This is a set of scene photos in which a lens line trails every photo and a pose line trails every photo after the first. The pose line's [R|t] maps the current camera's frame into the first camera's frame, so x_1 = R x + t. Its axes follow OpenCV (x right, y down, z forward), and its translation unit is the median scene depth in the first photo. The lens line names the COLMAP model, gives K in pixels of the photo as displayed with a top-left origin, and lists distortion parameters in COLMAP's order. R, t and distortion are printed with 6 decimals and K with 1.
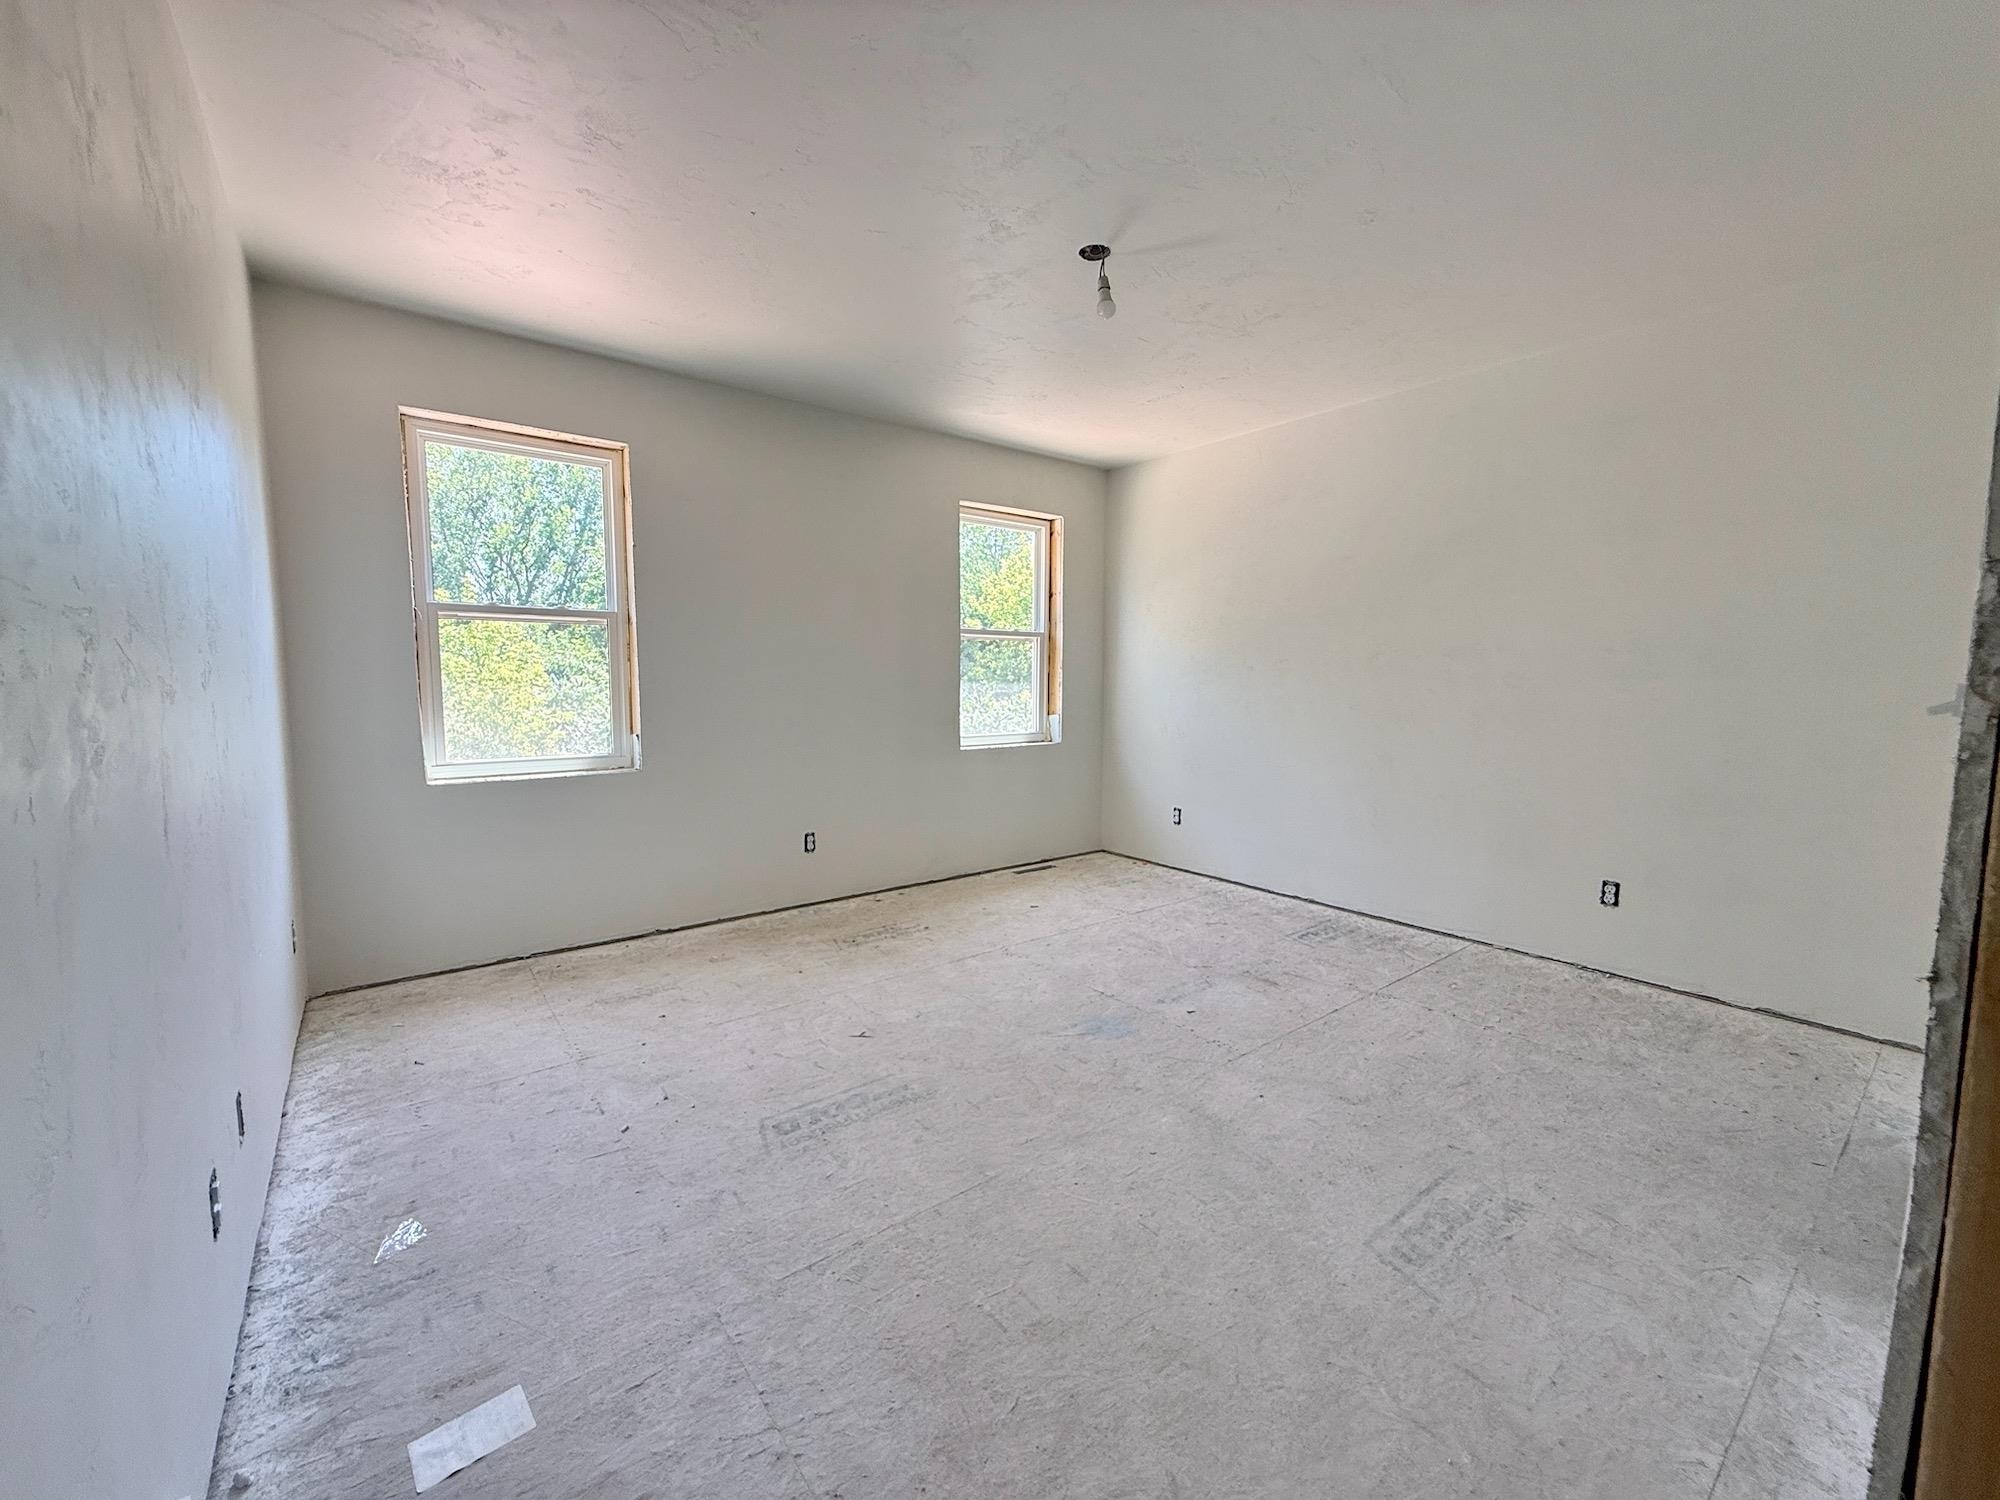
lens RADIAL K [[810.1, 0, 1011.8], [0, 810.1, 744.2], [0, 0, 1]] dist [0.000659, 0.000073]
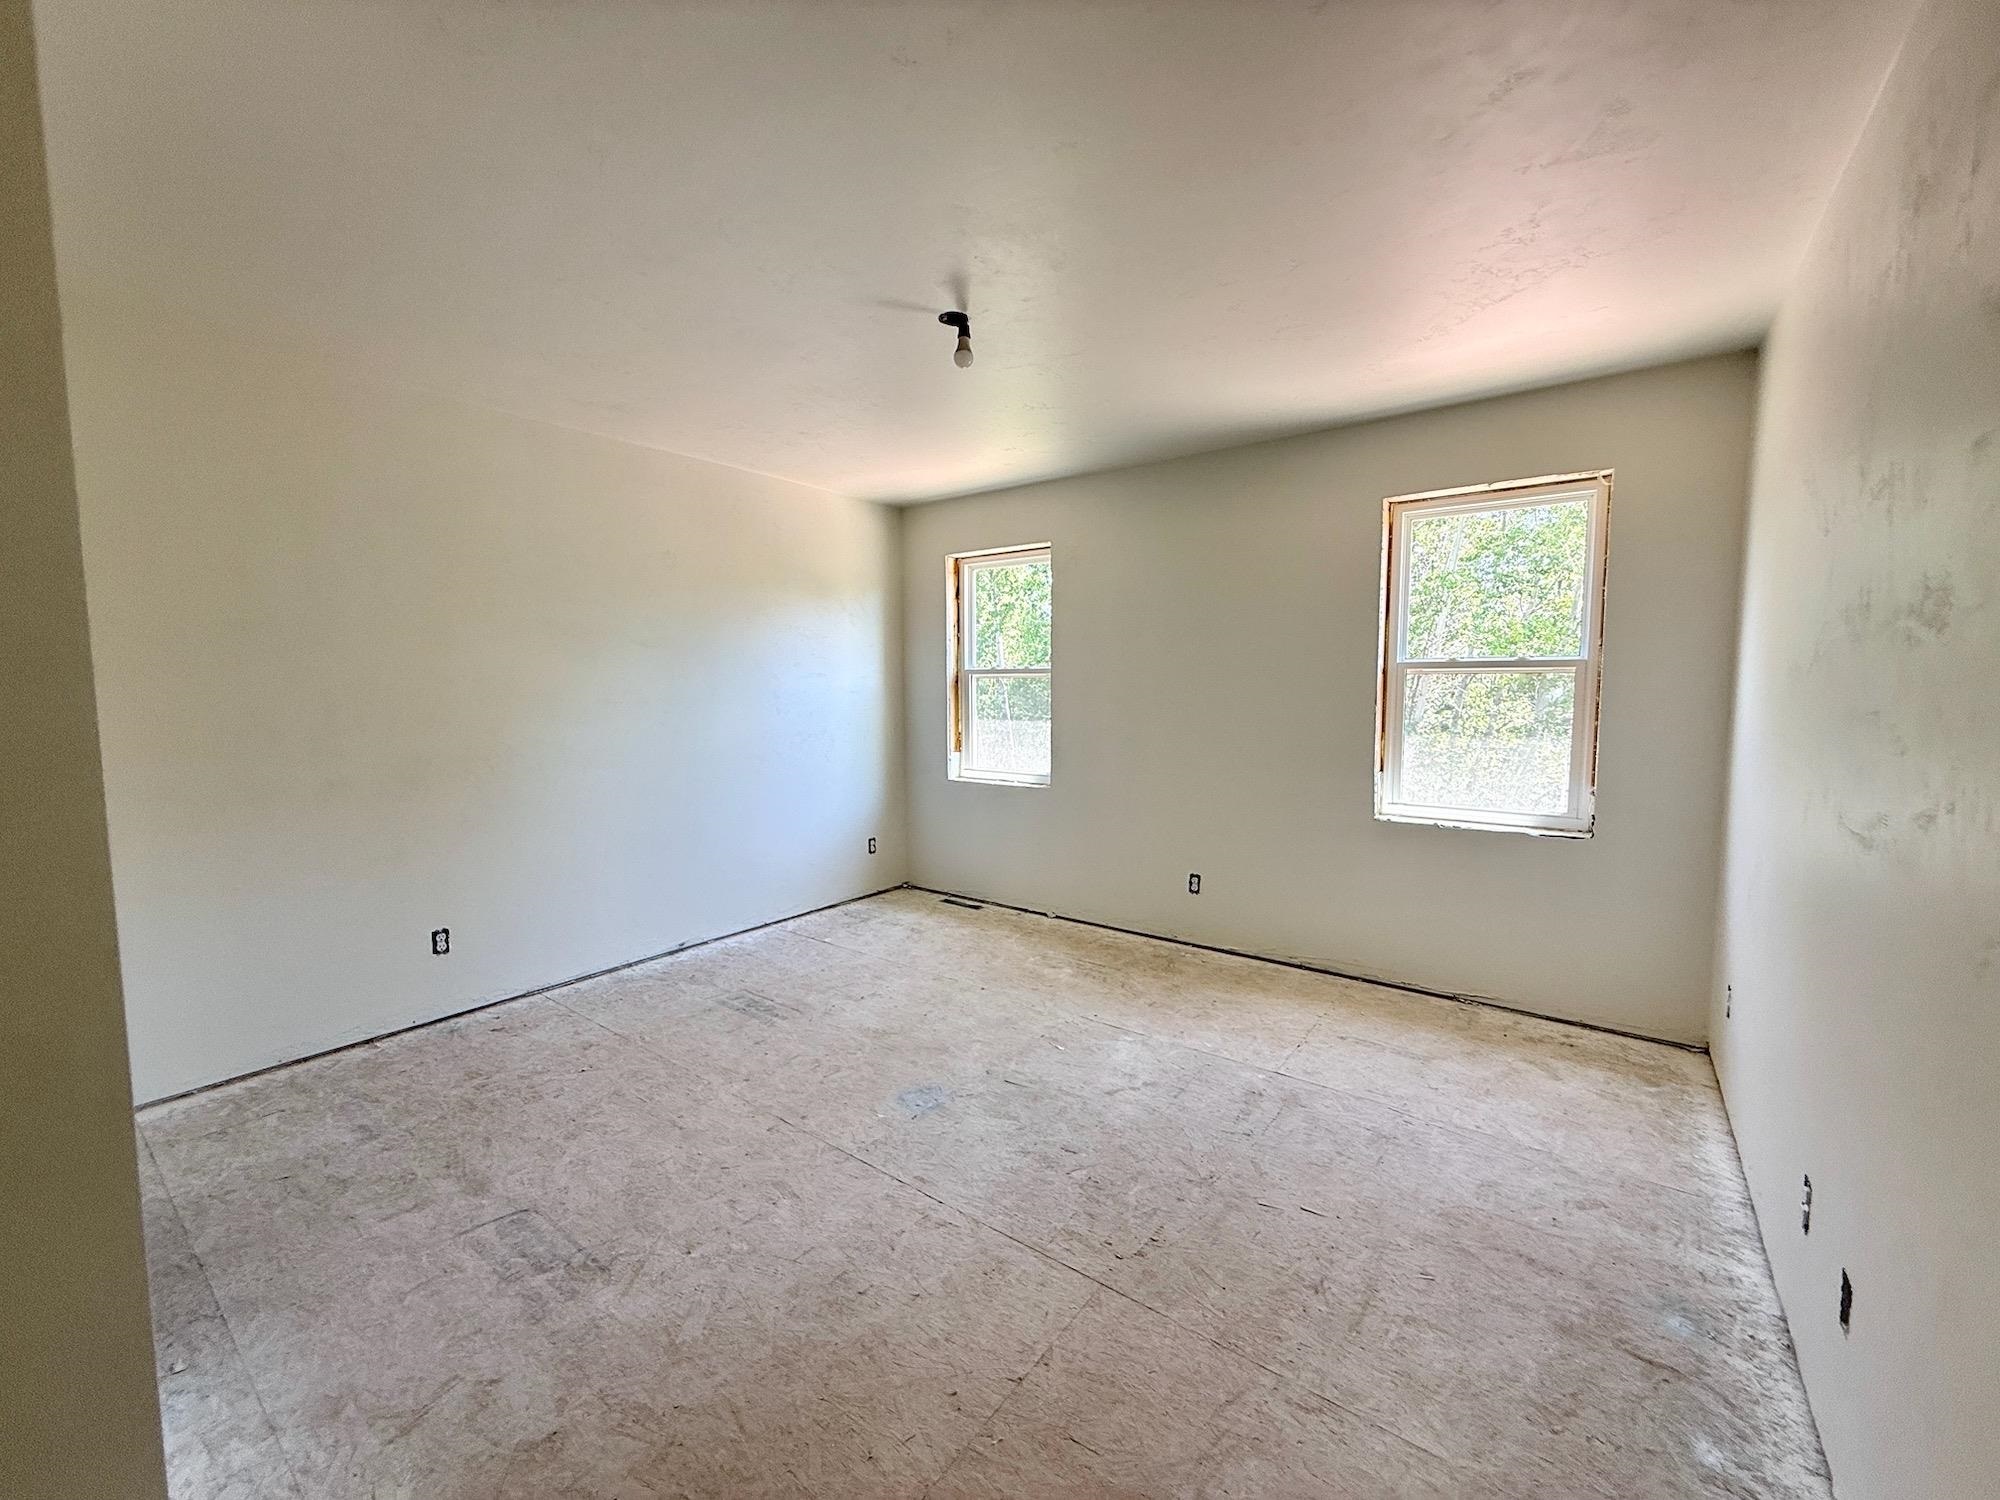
lens RADIAL K [[810.1, 0, 1020.0], [0, 810.1, 741.1], [0, 0, 1]] dist [0.000659, 0.000073]
pose [[0.250132, 0.033452, -0.967634, 0.663648], [-0.100683, 0.994883, 0.008368, -0.040806], [0.962963, 0.095331, 0.252220, 0.526761]]
